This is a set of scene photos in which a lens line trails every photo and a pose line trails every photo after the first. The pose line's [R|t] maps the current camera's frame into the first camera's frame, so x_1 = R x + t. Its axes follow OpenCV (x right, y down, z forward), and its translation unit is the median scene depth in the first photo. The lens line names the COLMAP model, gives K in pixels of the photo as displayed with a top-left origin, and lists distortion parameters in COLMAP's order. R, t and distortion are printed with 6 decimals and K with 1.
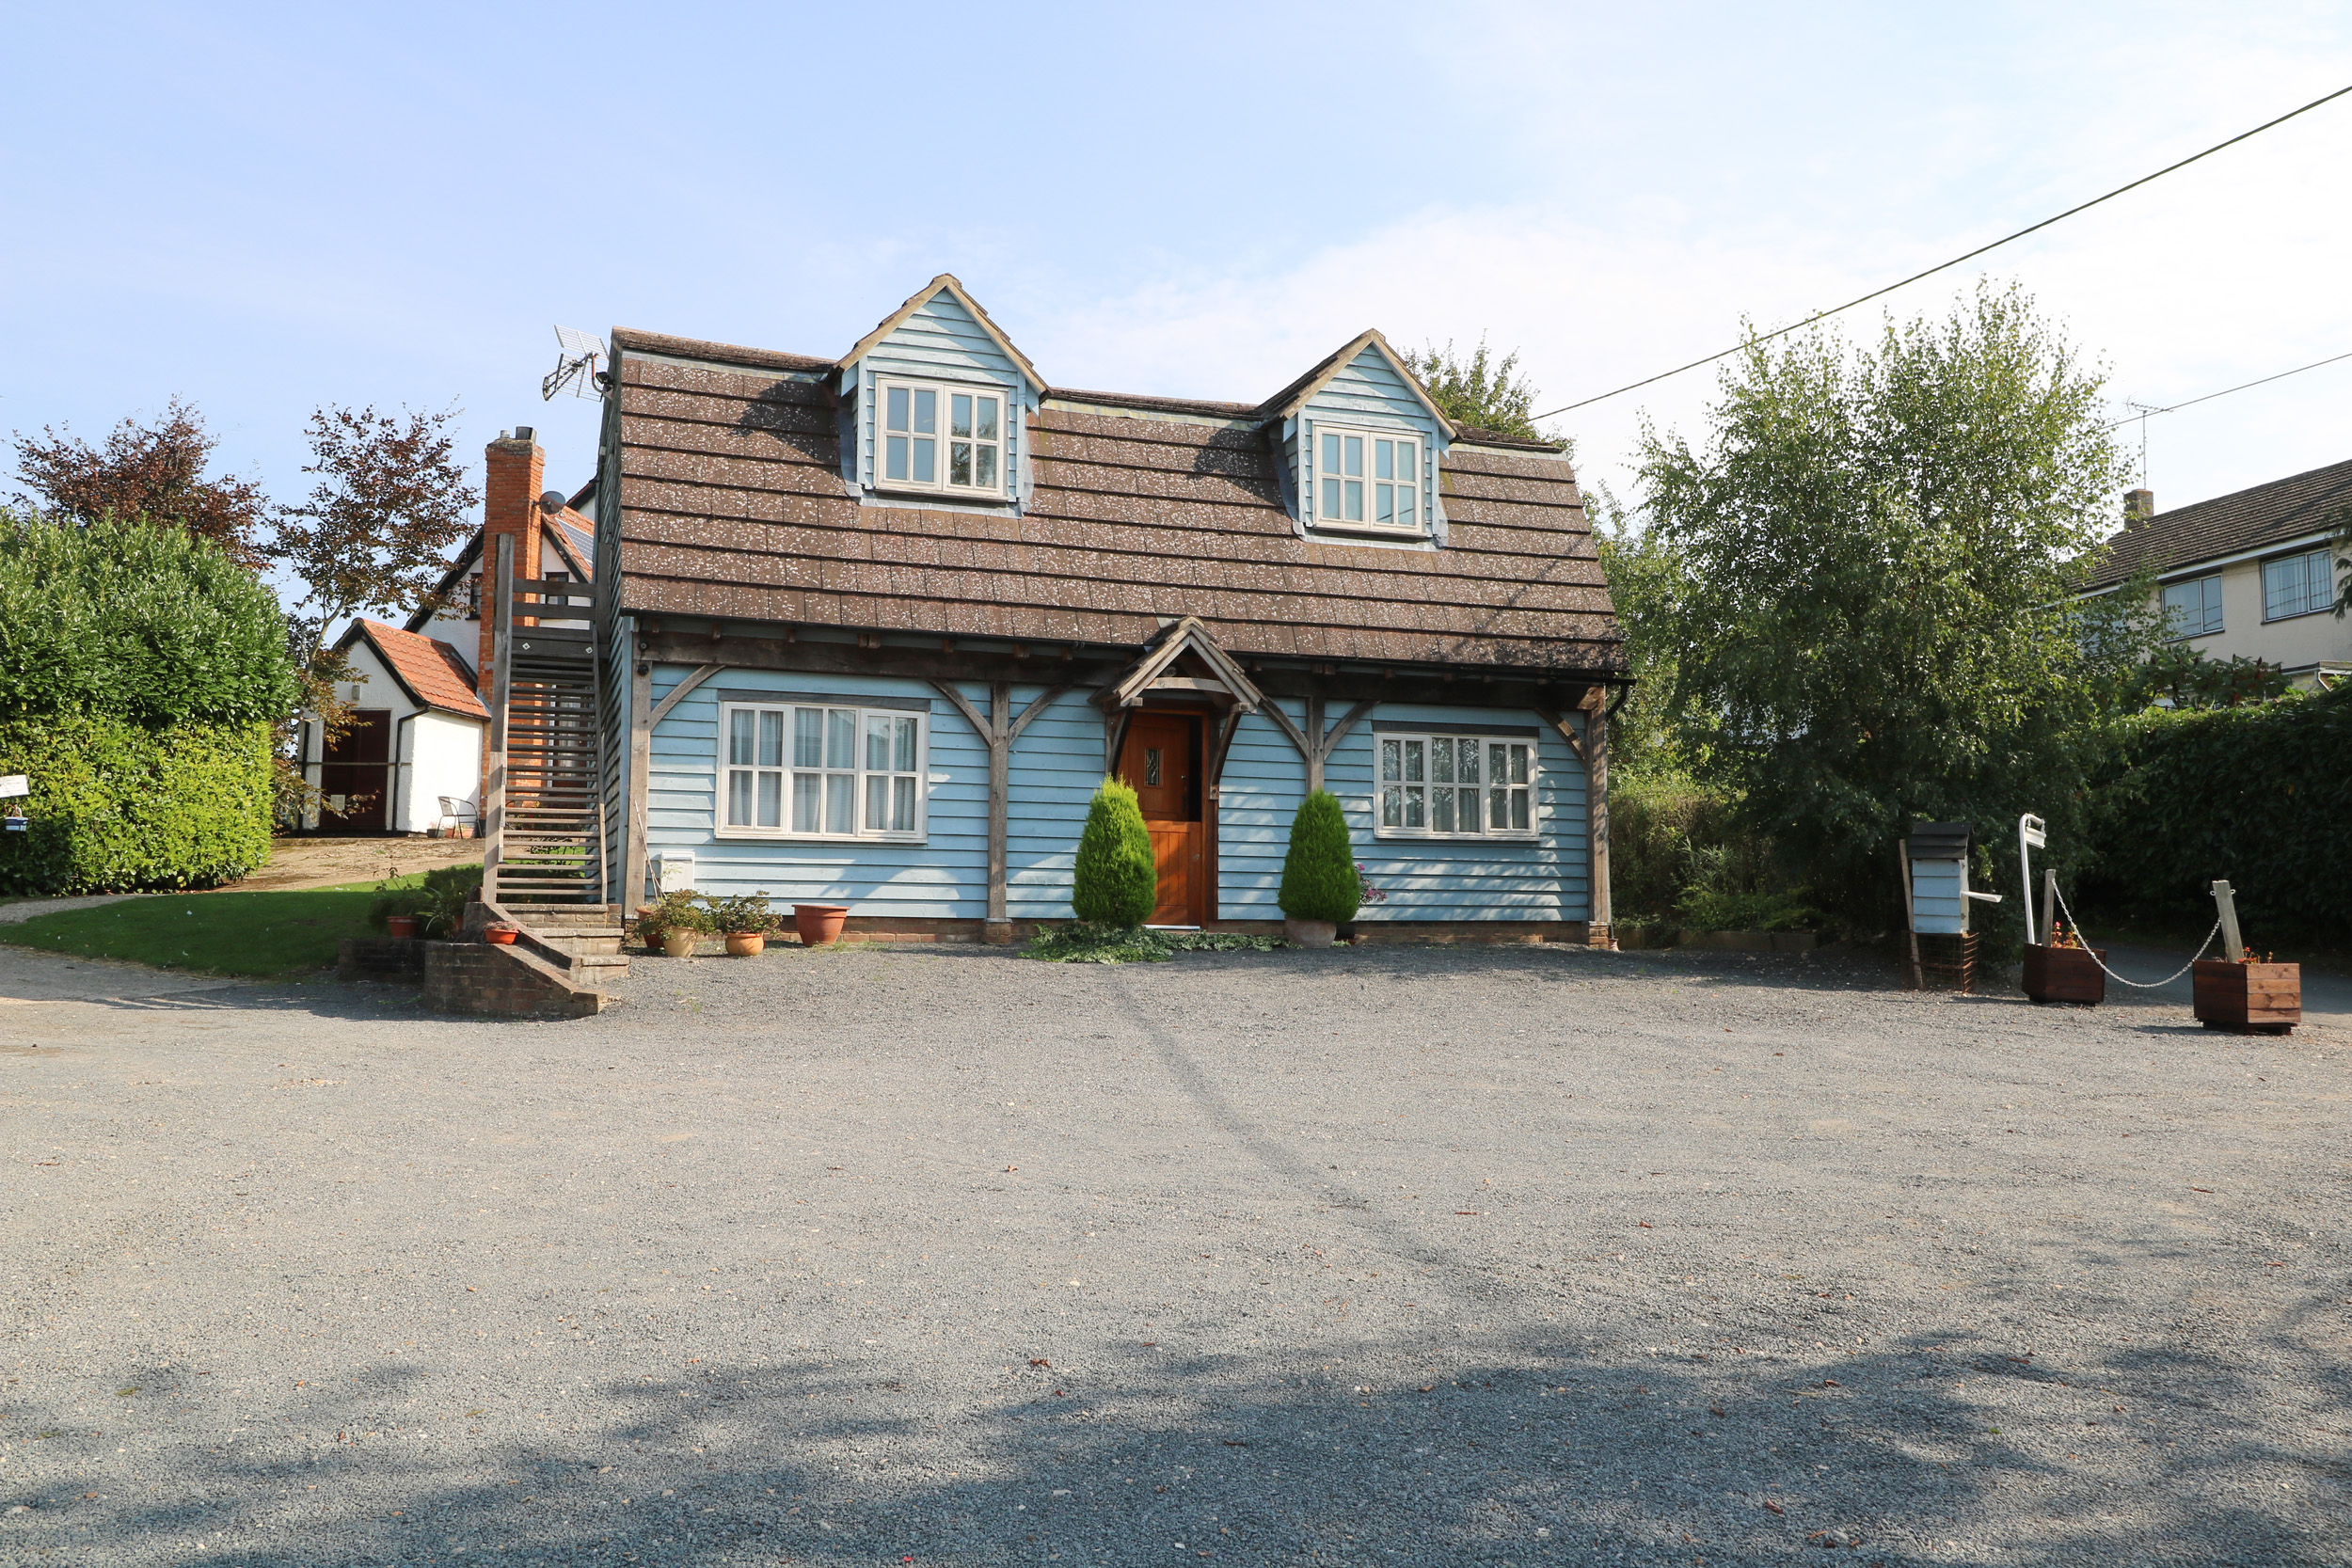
lens RADIAL K [[1167.0, 0, 1169.7], [0, 1167.0, 768.6], [0, 0, 1]] dist [-0.001672, -0.000250]
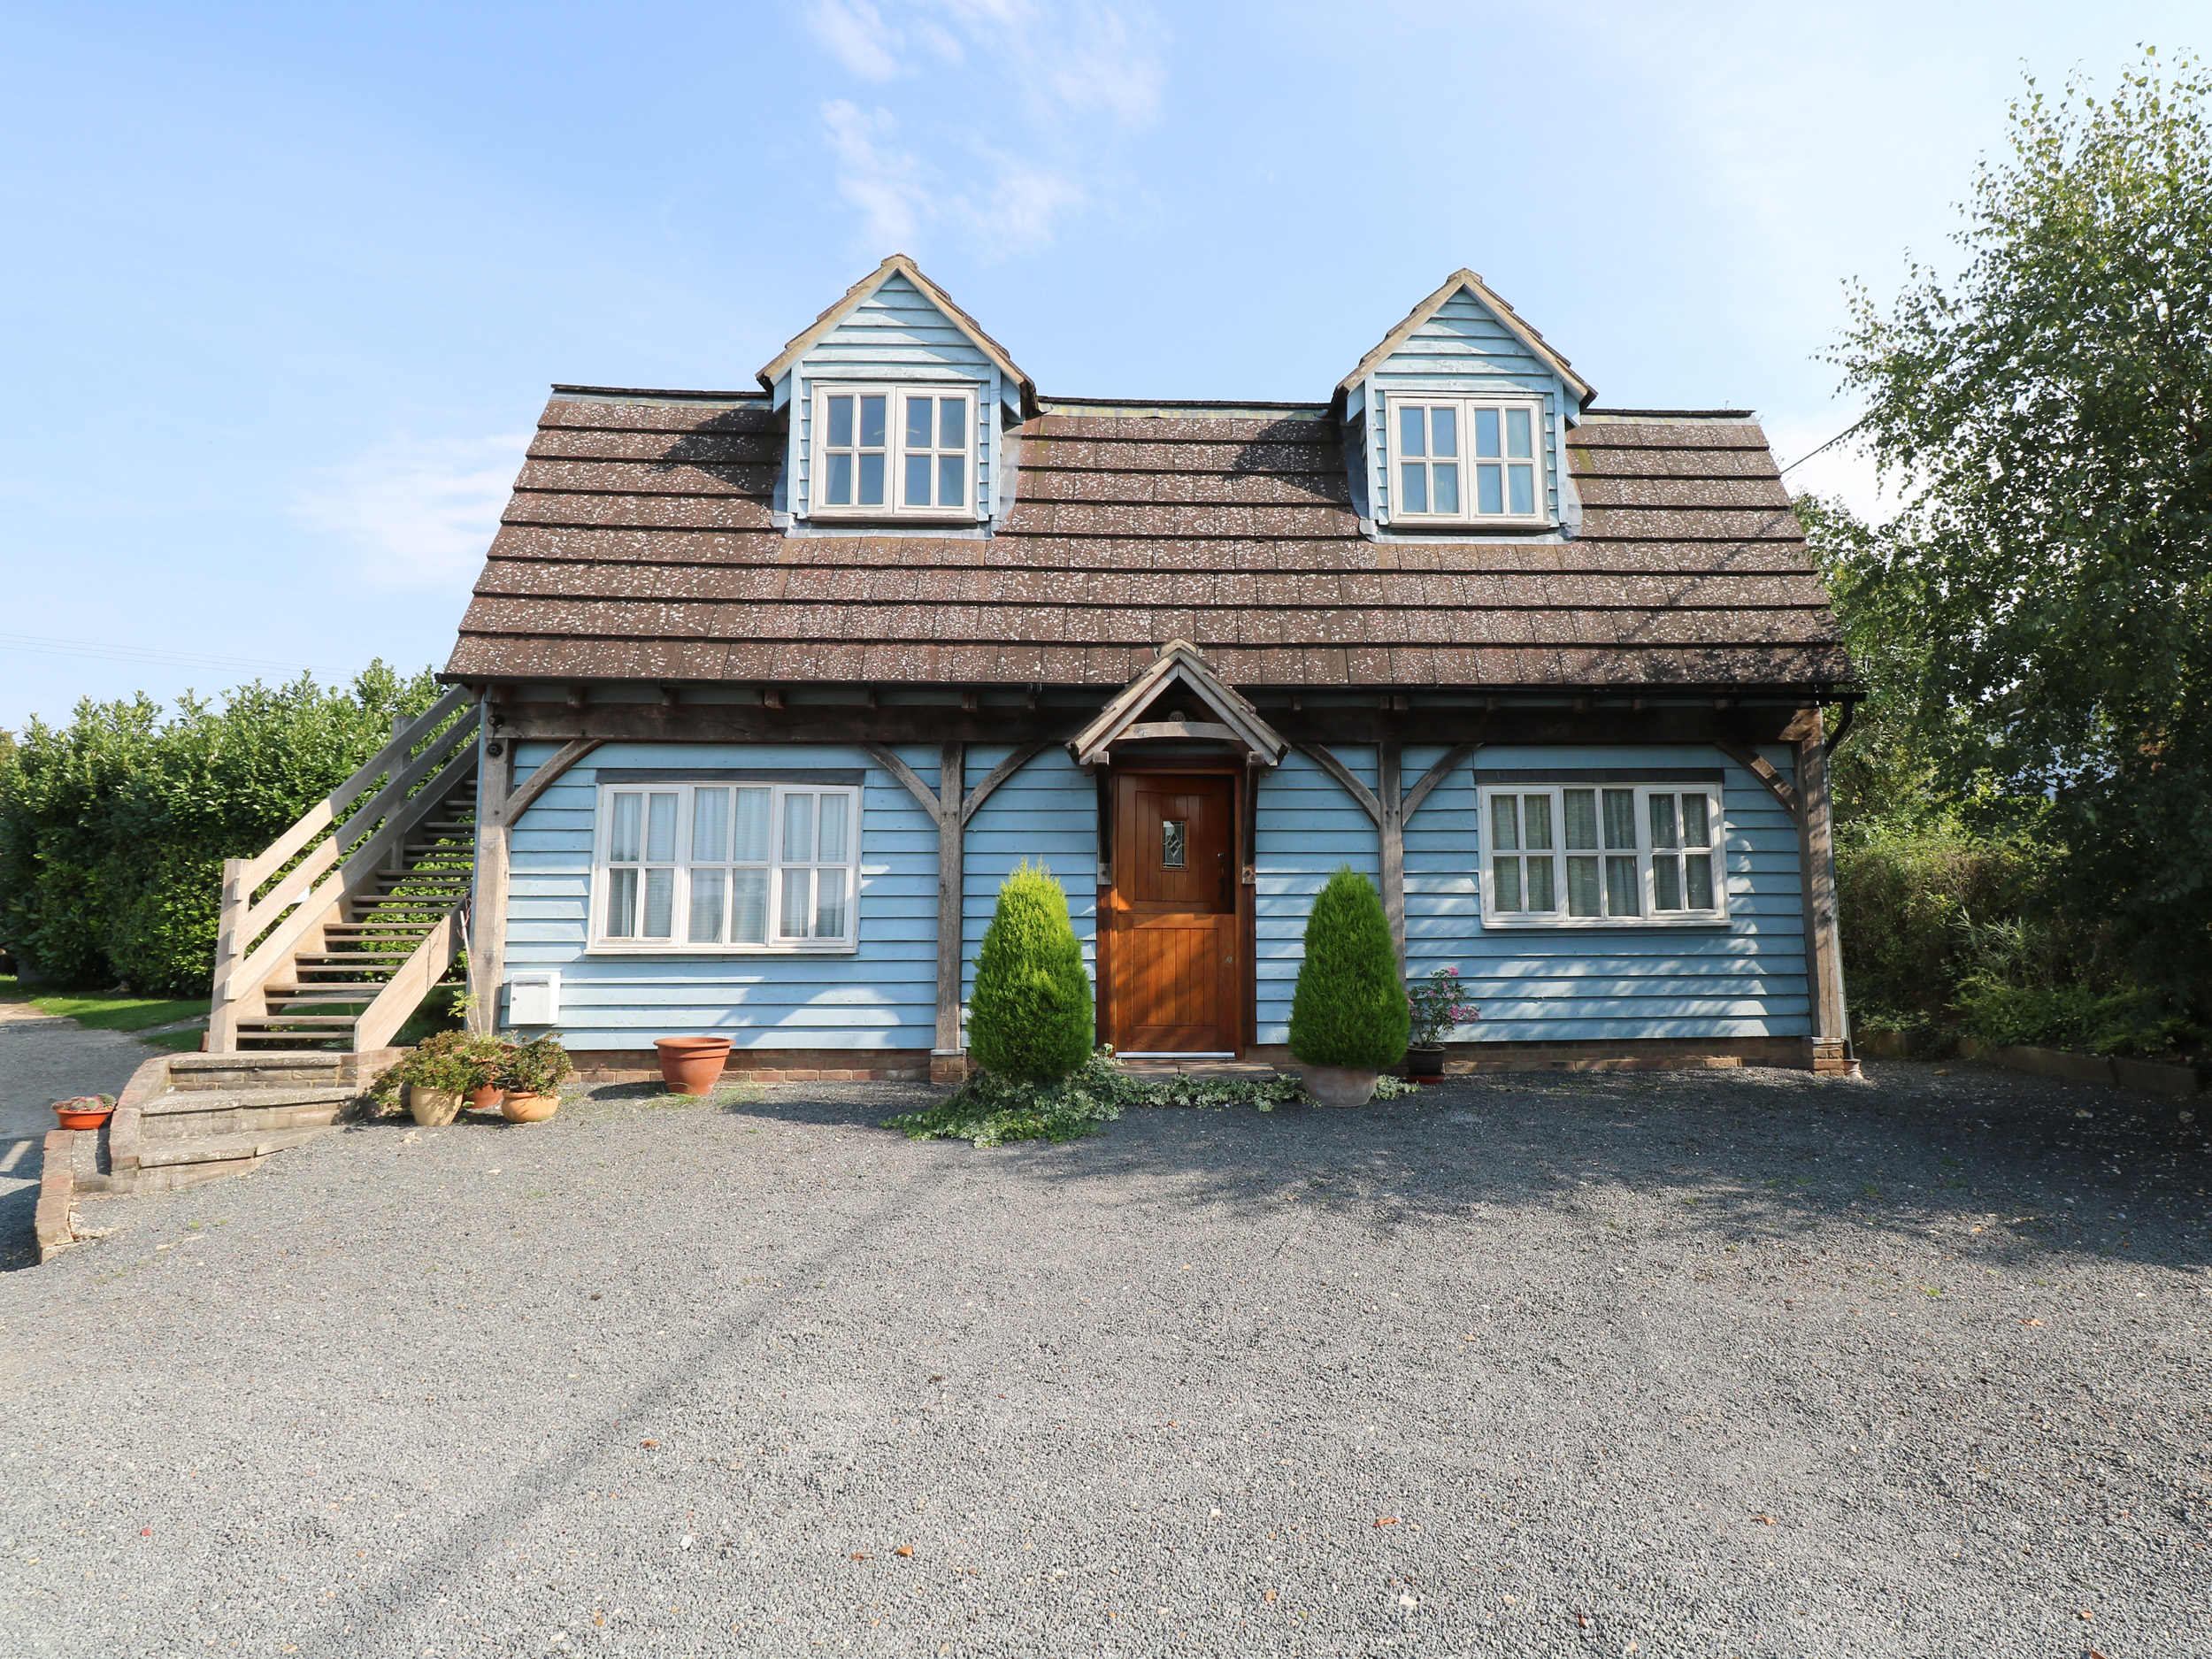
lens RADIAL K [[1149.4, 0, 1109.1], [0, 1149.4, 813.1], [0, 0, 1]] dist [0.001246, -0.014788]
pose [[0.974346, -0.043179, -0.220876, 0.112891], [0.037097, 0.998811, -0.031615, 0.000828], [0.221979, 0.022610, 0.974789, 0.244757]]
